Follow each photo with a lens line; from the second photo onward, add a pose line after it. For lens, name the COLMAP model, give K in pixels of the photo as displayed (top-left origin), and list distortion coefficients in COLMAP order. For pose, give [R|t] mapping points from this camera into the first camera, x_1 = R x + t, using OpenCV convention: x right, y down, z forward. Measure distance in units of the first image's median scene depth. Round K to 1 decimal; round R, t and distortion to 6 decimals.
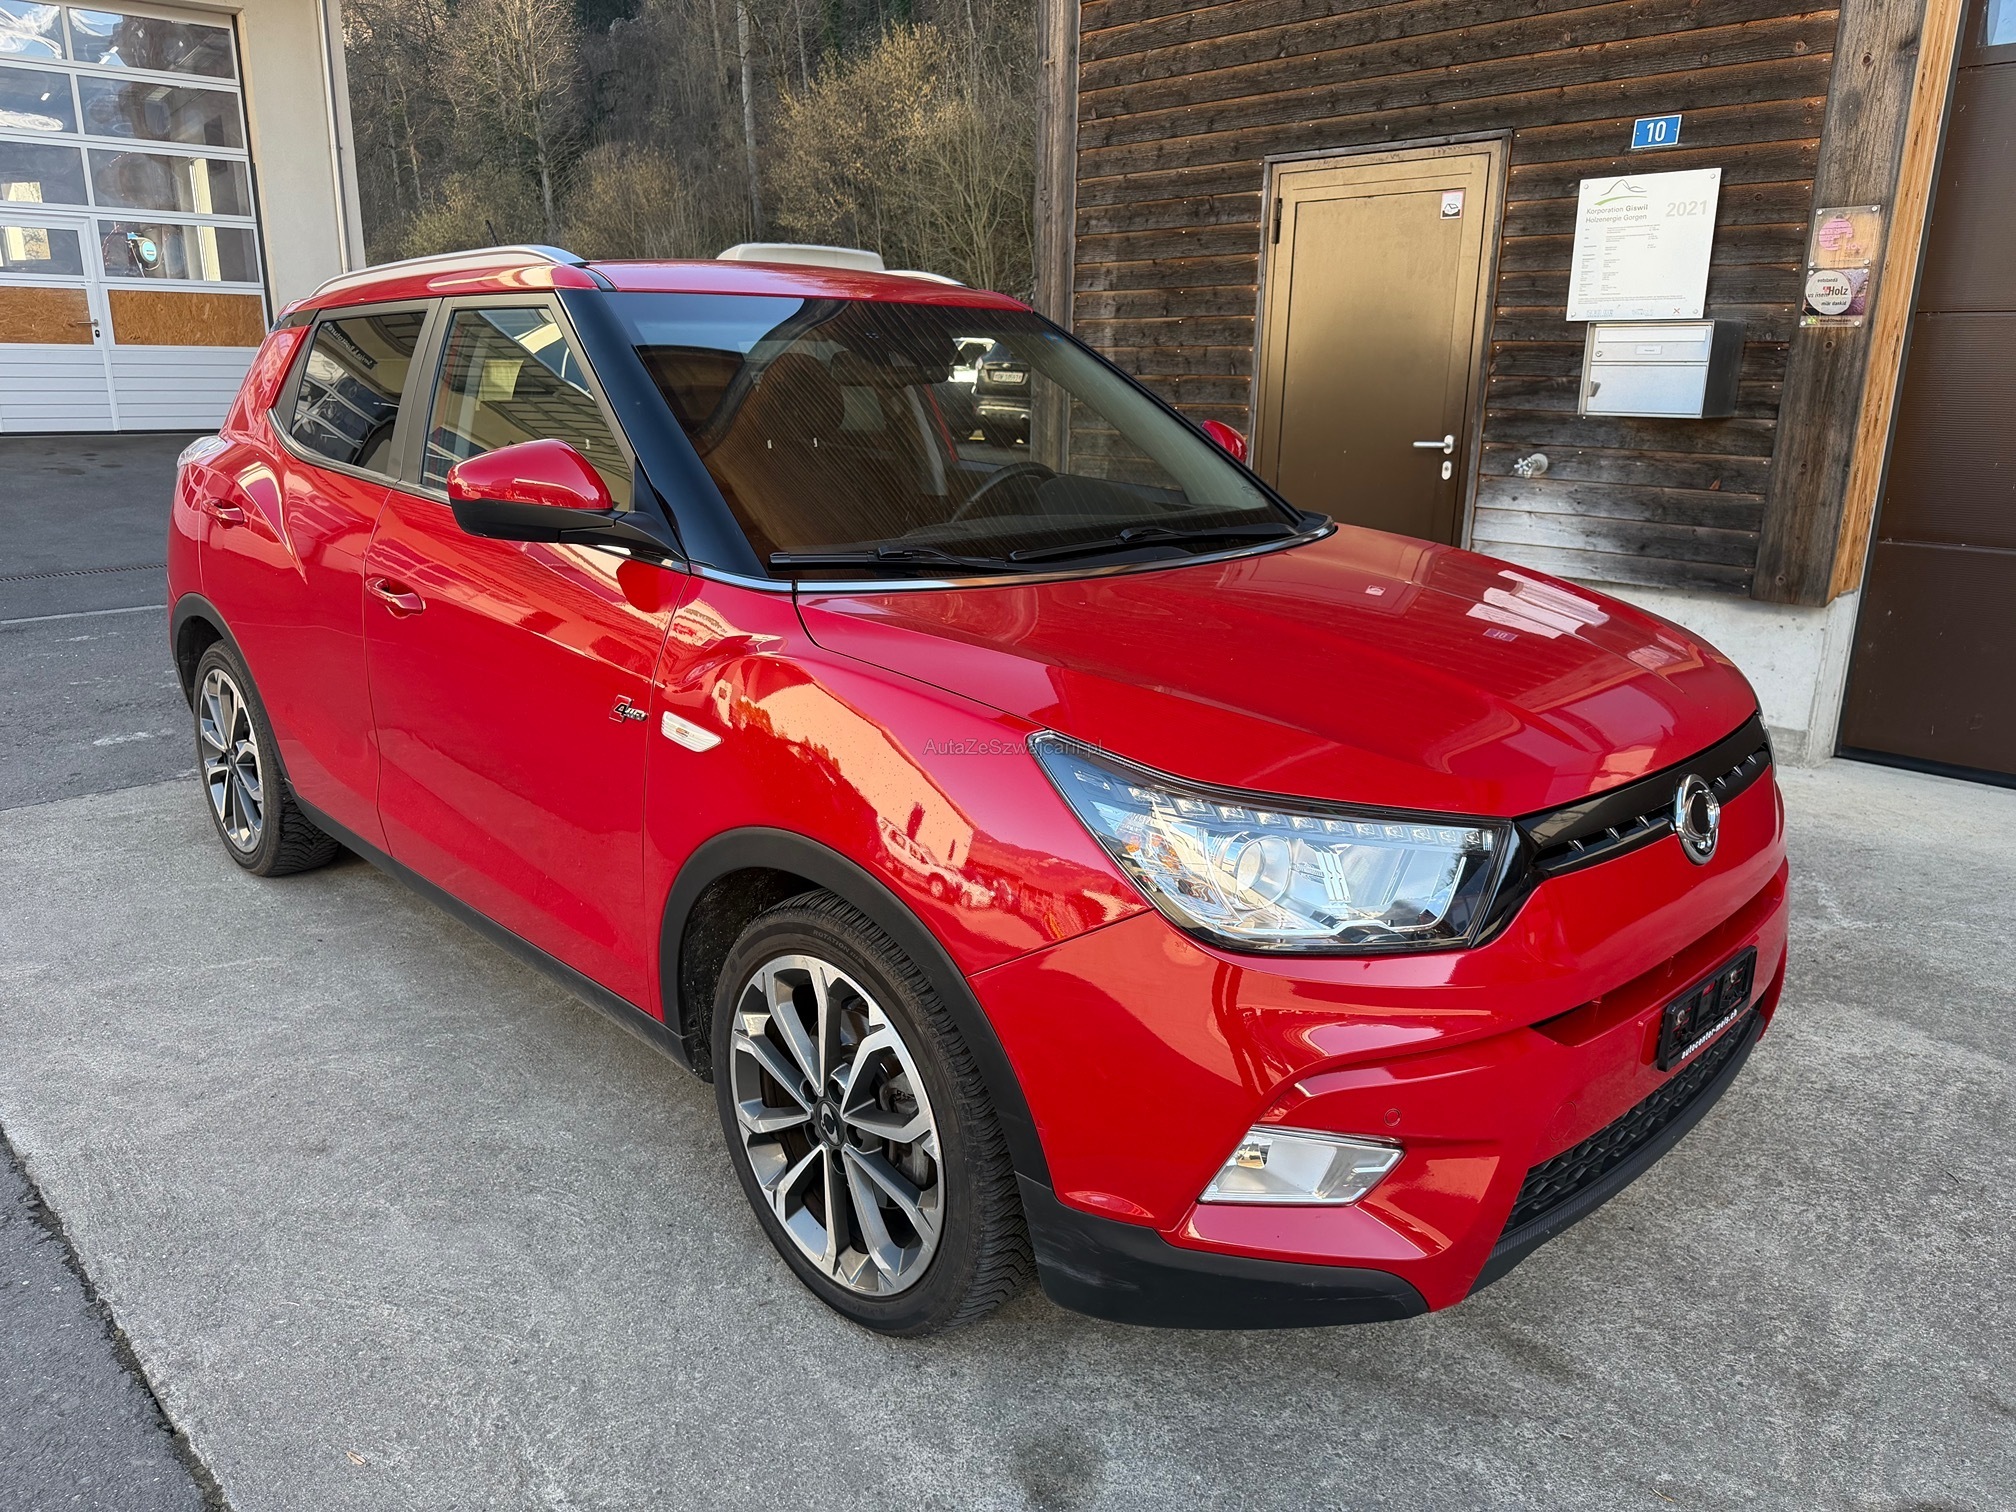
lens RADIAL K [[1415.1, 0, 996.3], [0, 1415.1, 764.6], [0, 0, 1]] dist [0.001590, -0.008051]
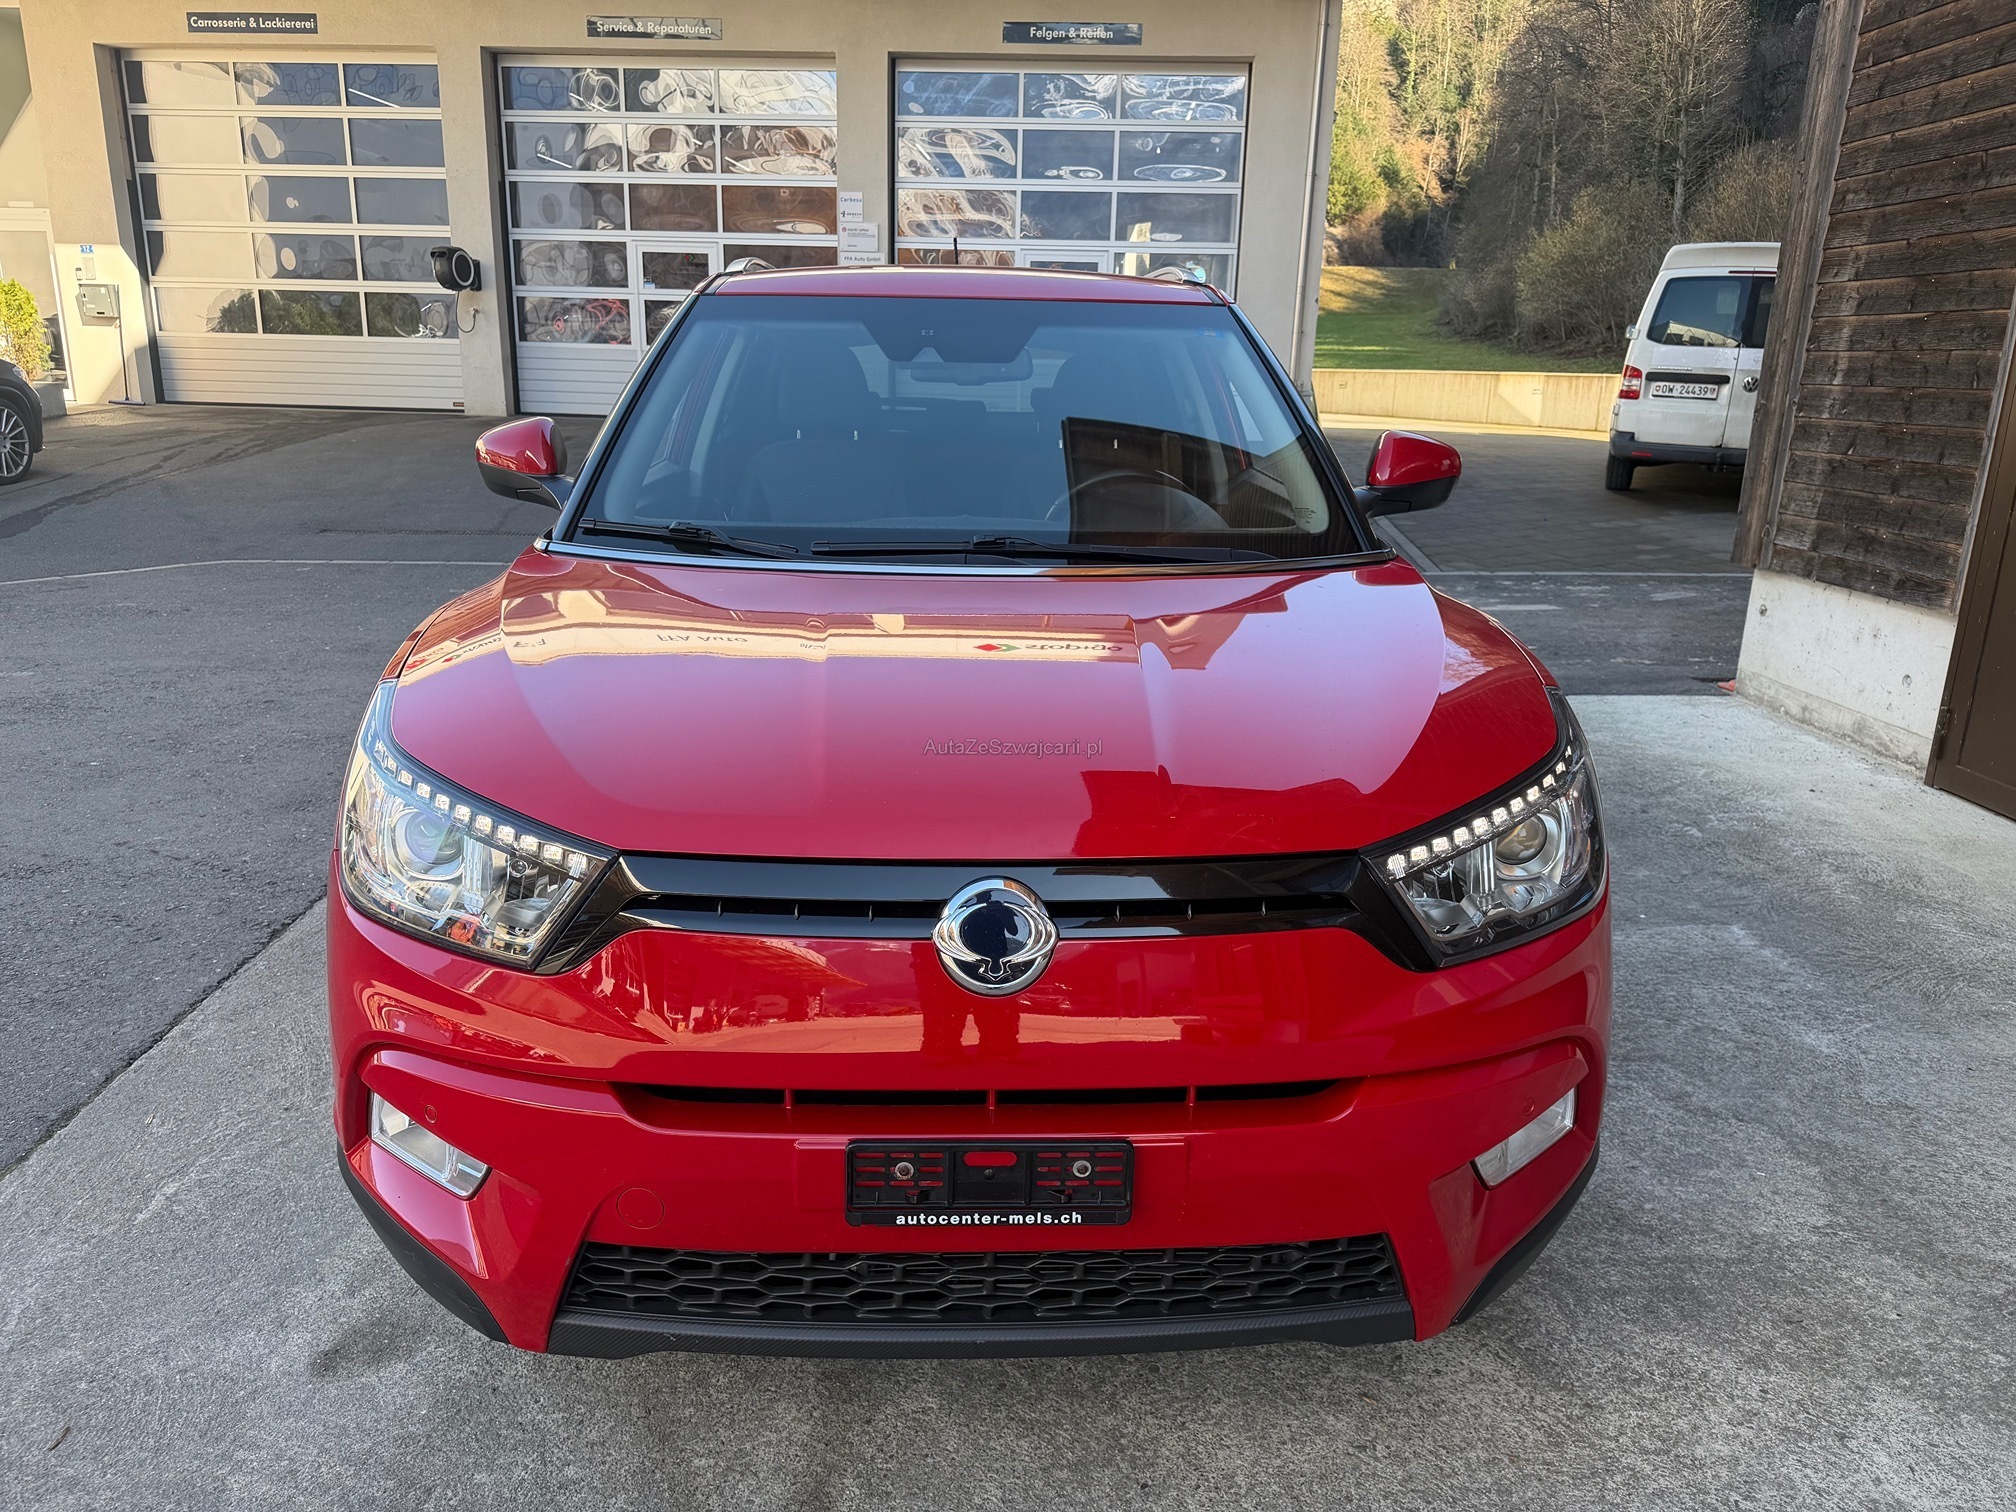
lens RADIAL K [[1404.8, 0, 1007.7], [0, 1404.8, 766.4], [0, 0, 1]] dist [0.004003, -0.016203]
pose [[0.750403, 0.184418, -0.634732, 0.311718], [-0.188414, 0.980129, 0.062022, -0.032484], [0.633558, 0.073051, 0.770239, 0.132712]]
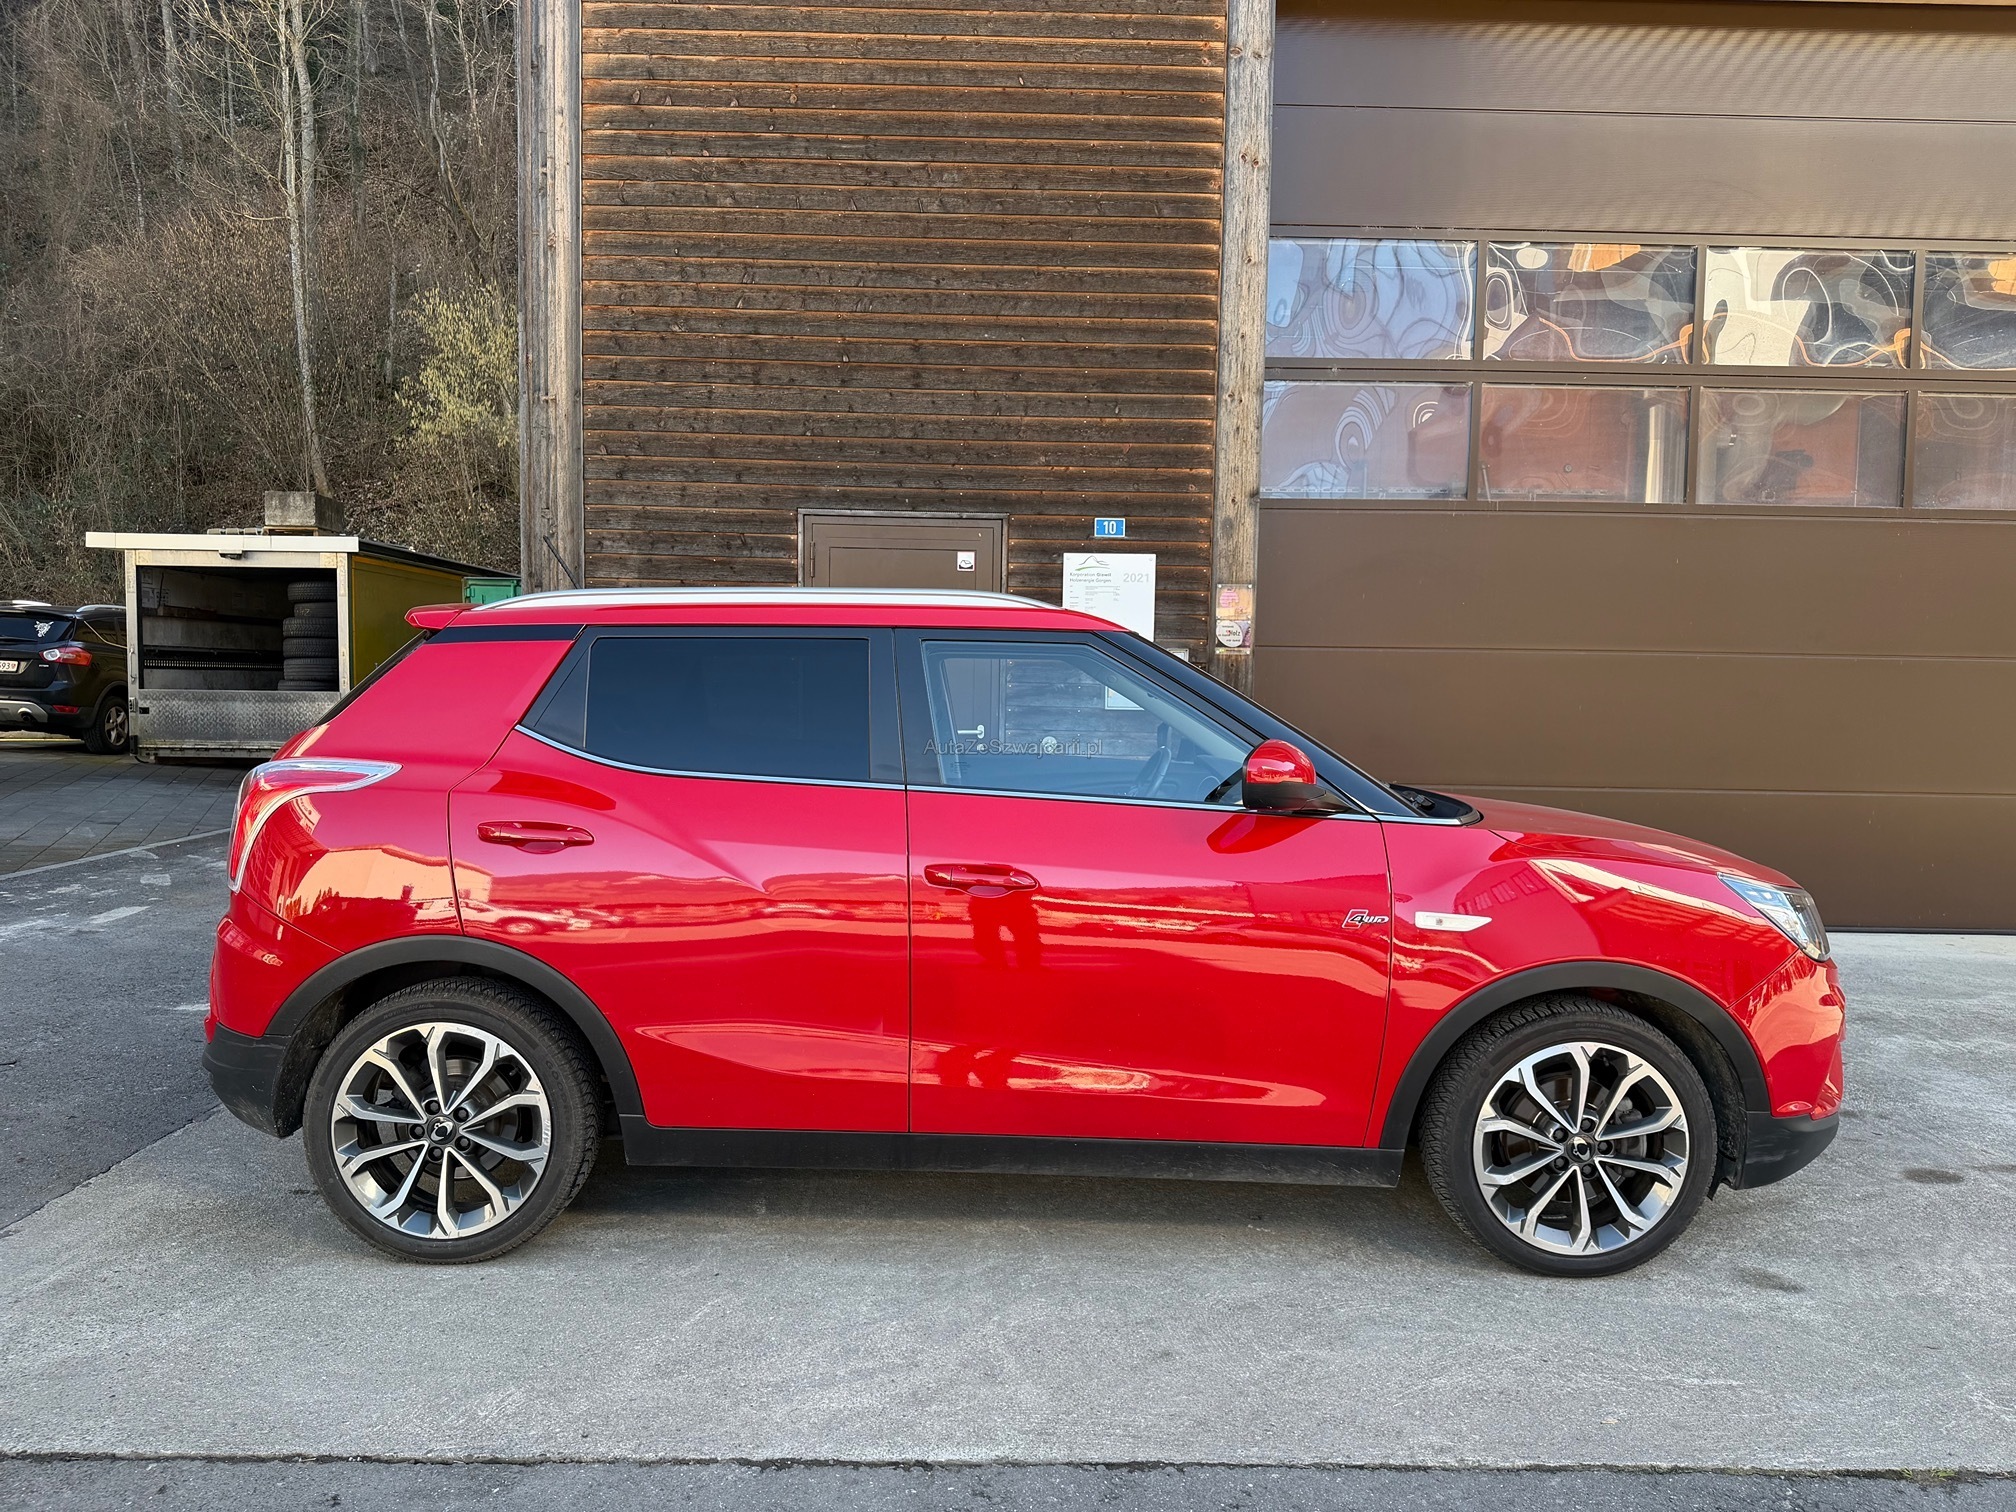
lens RADIAL K [[1400.1, 0, 1012.7], [0, 1400.1, 754.2], [0, 0, 1]] dist [0.108456, -0.139026]
pose [[0.691286, -0.038049, 0.721579, -0.584789], [0.184519, 0.974800, -0.125371, -0.033645], [-0.698625, 0.219812, 0.680886, 0.083330]]
